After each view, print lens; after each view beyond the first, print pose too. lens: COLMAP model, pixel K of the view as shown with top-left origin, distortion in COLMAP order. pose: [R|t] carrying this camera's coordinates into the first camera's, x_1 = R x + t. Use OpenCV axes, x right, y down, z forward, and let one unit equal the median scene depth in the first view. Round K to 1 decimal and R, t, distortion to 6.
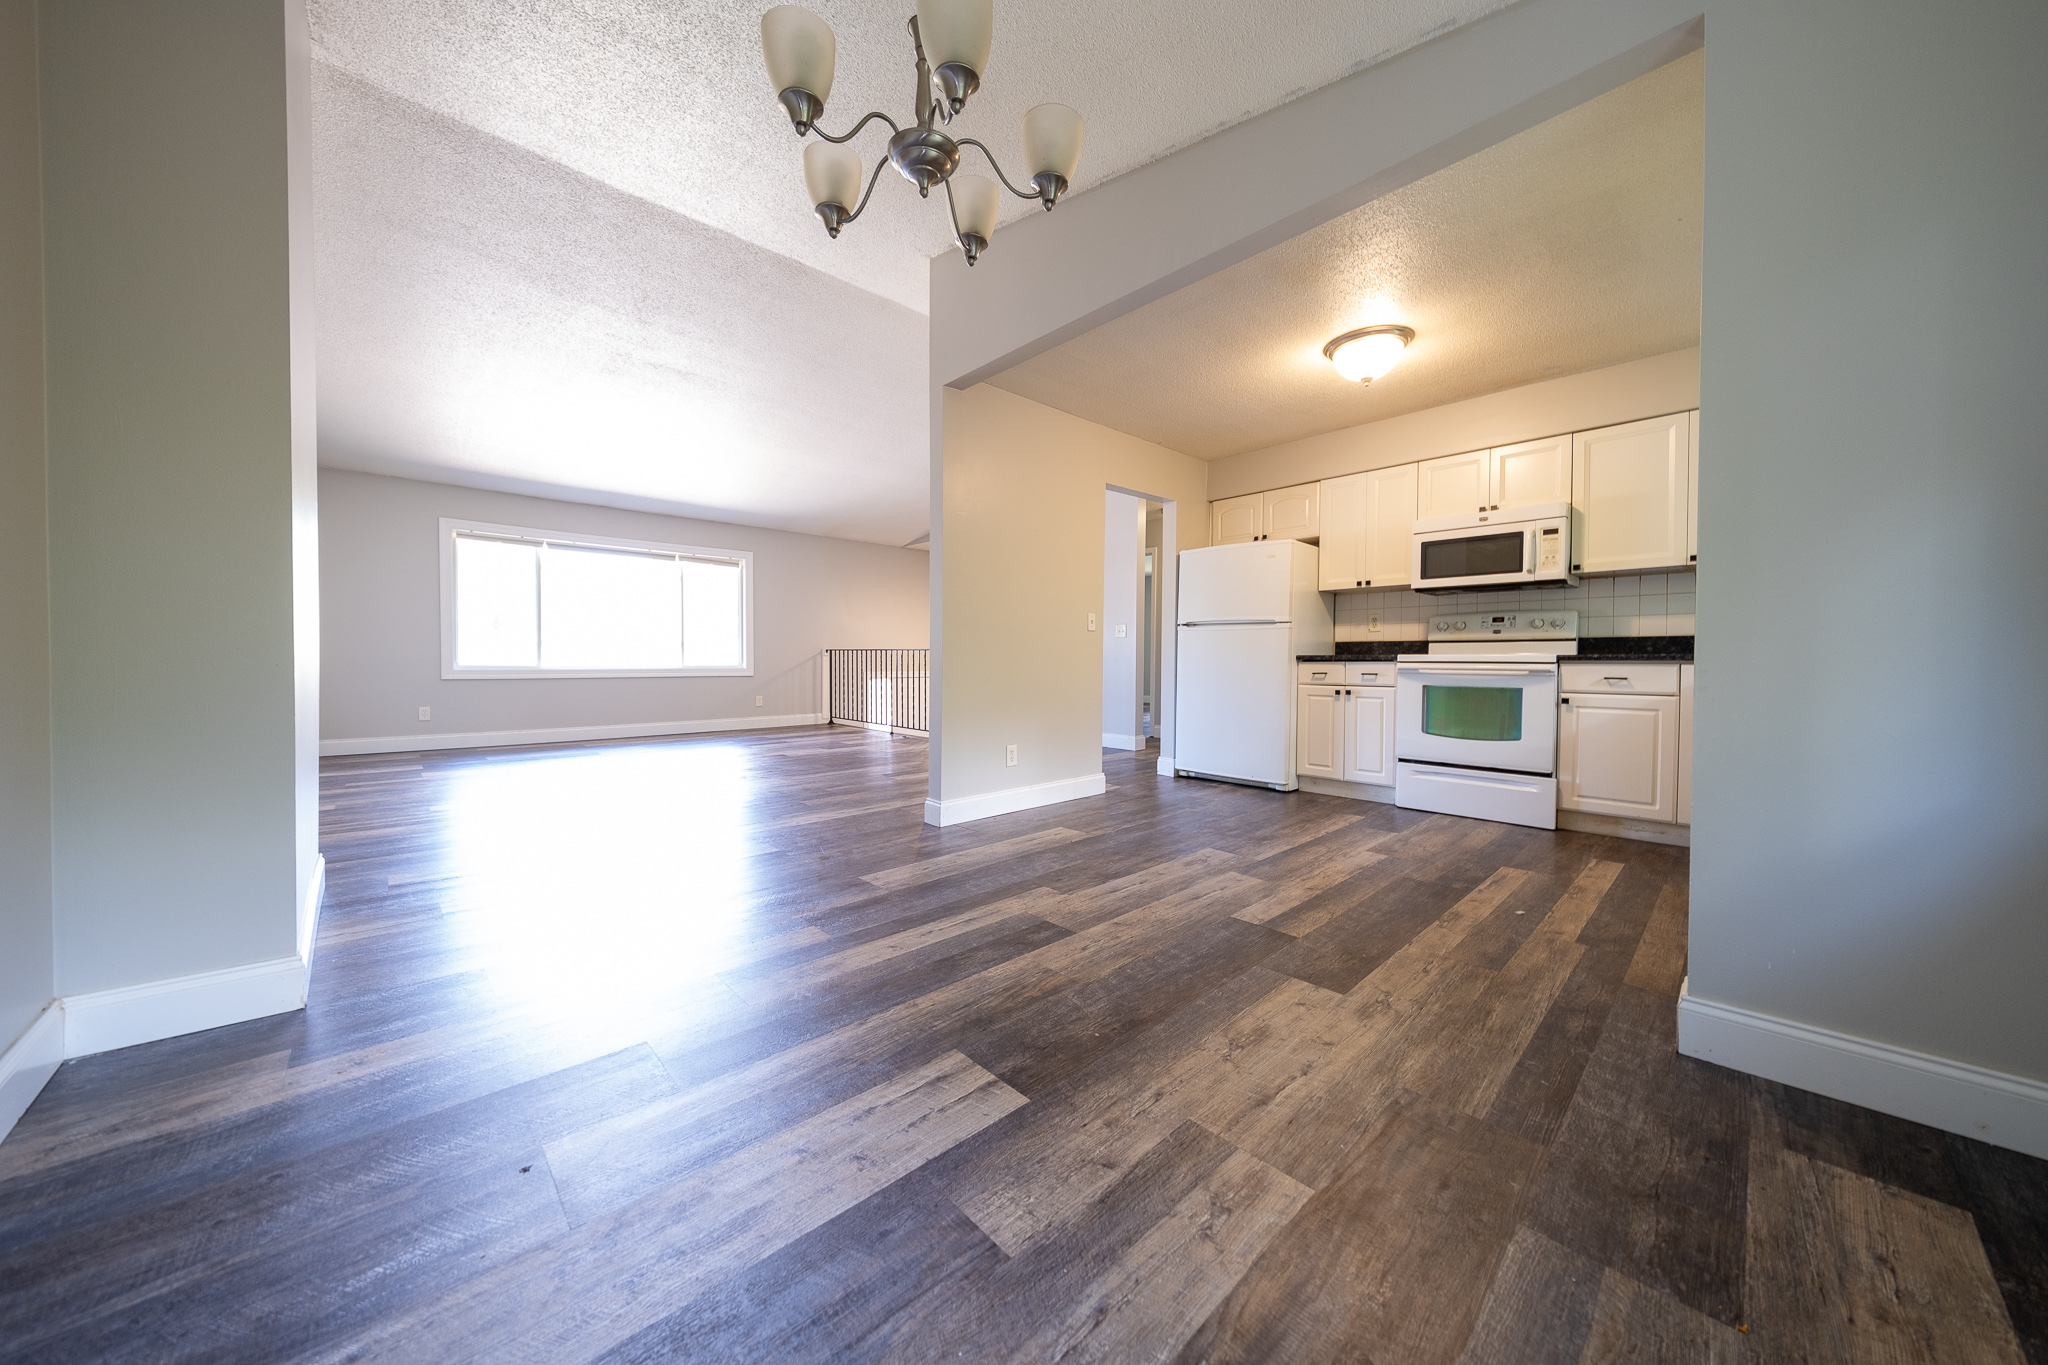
lens RADIAL K [[687.8, 0, 1012.2], [0, 687.8, 669.5], [0, 0, 1]] dist [-0.000381, -0.000078]
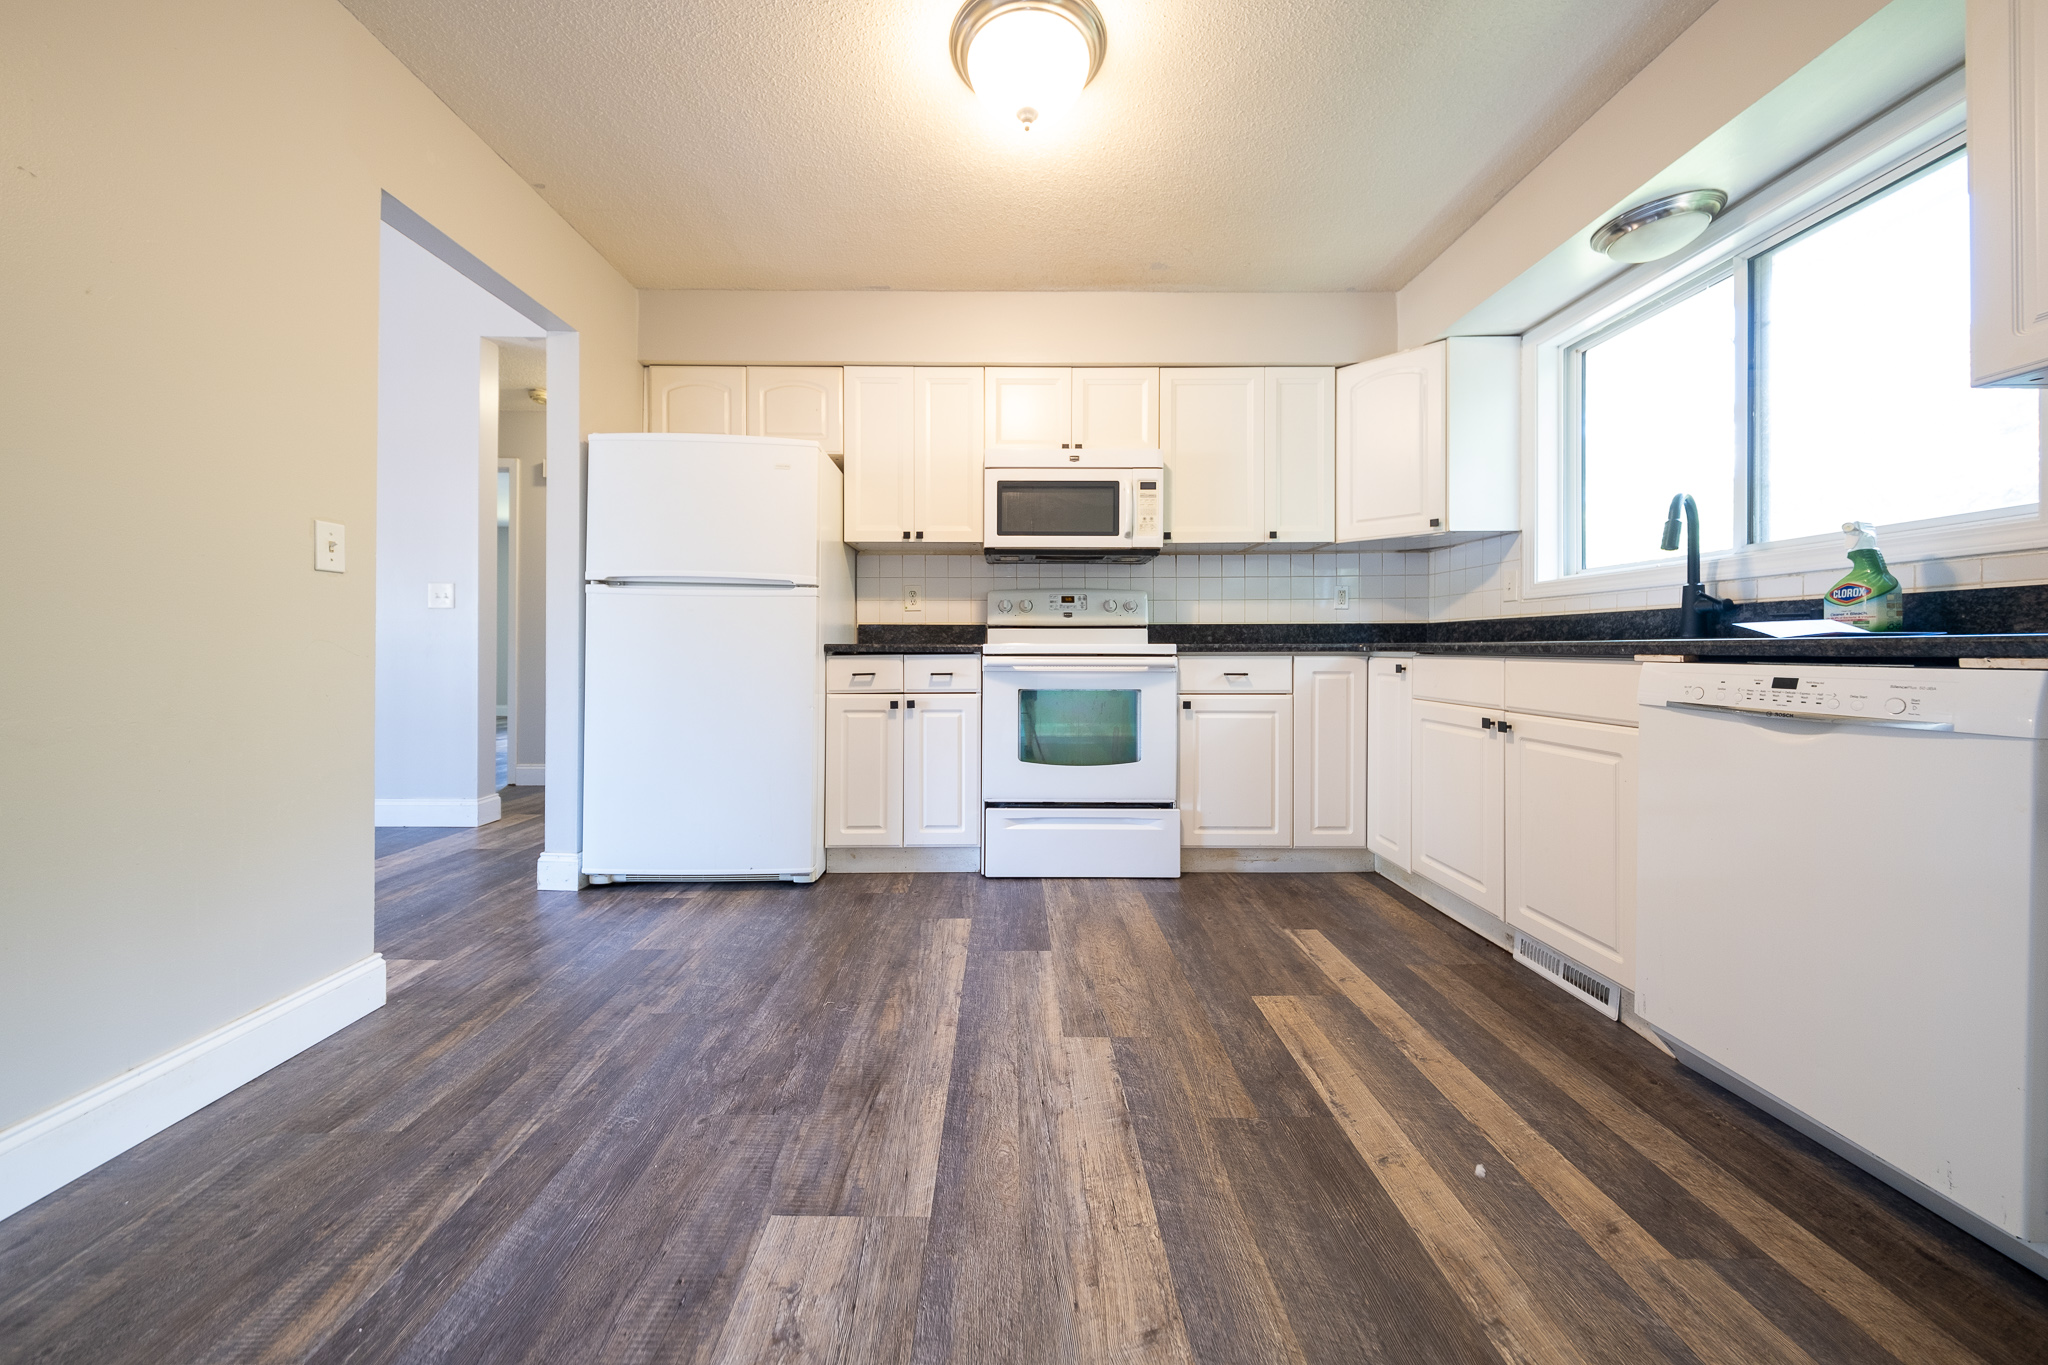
lens RADIAL K [[716.0, 0, 1026.6], [0, 716.0, 653.1], [0, 0, 1]] dist [0.020511, -0.009998]
pose [[0.673508, -0.001949, 0.739177, 0.099905], [0.012939, 0.999874, -0.009153, -0.006631], [-0.739066, 0.015728, 0.673449, 0.591555]]
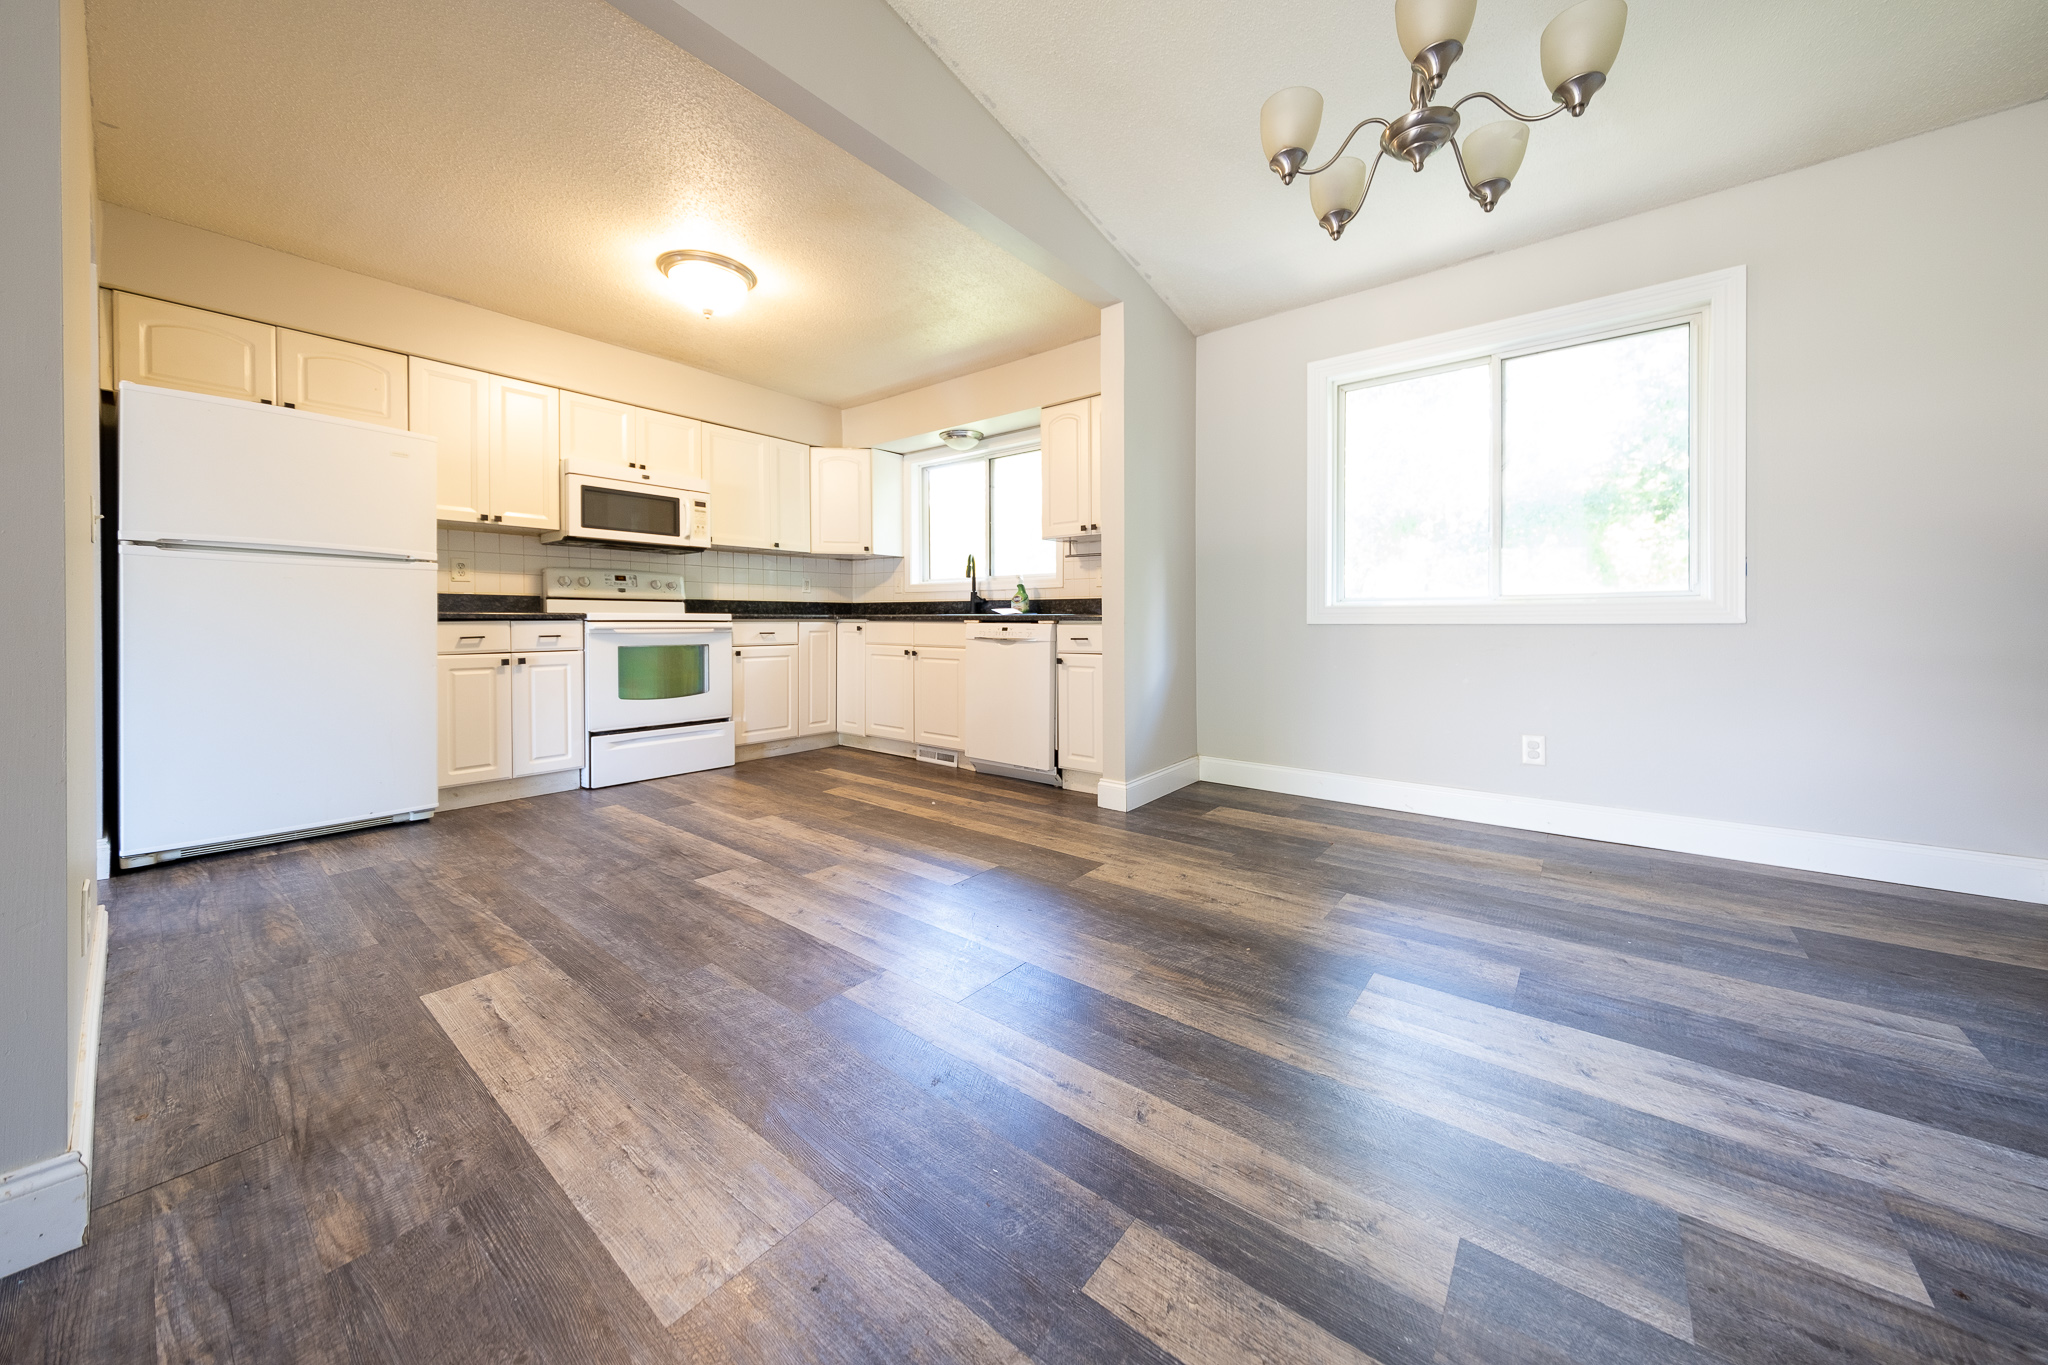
lens RADIAL K [[678.0, 0, 1027.1], [0, 678.0, 624.2], [0, 0, 1]] dist [-0.000599, -0.000057]
pose [[-0.137205, -0.006084, 0.990524, -0.405906], [0.015861, 0.999839, 0.008338, -0.006009], [-0.990416, 0.016854, -0.137086, 0.662044]]
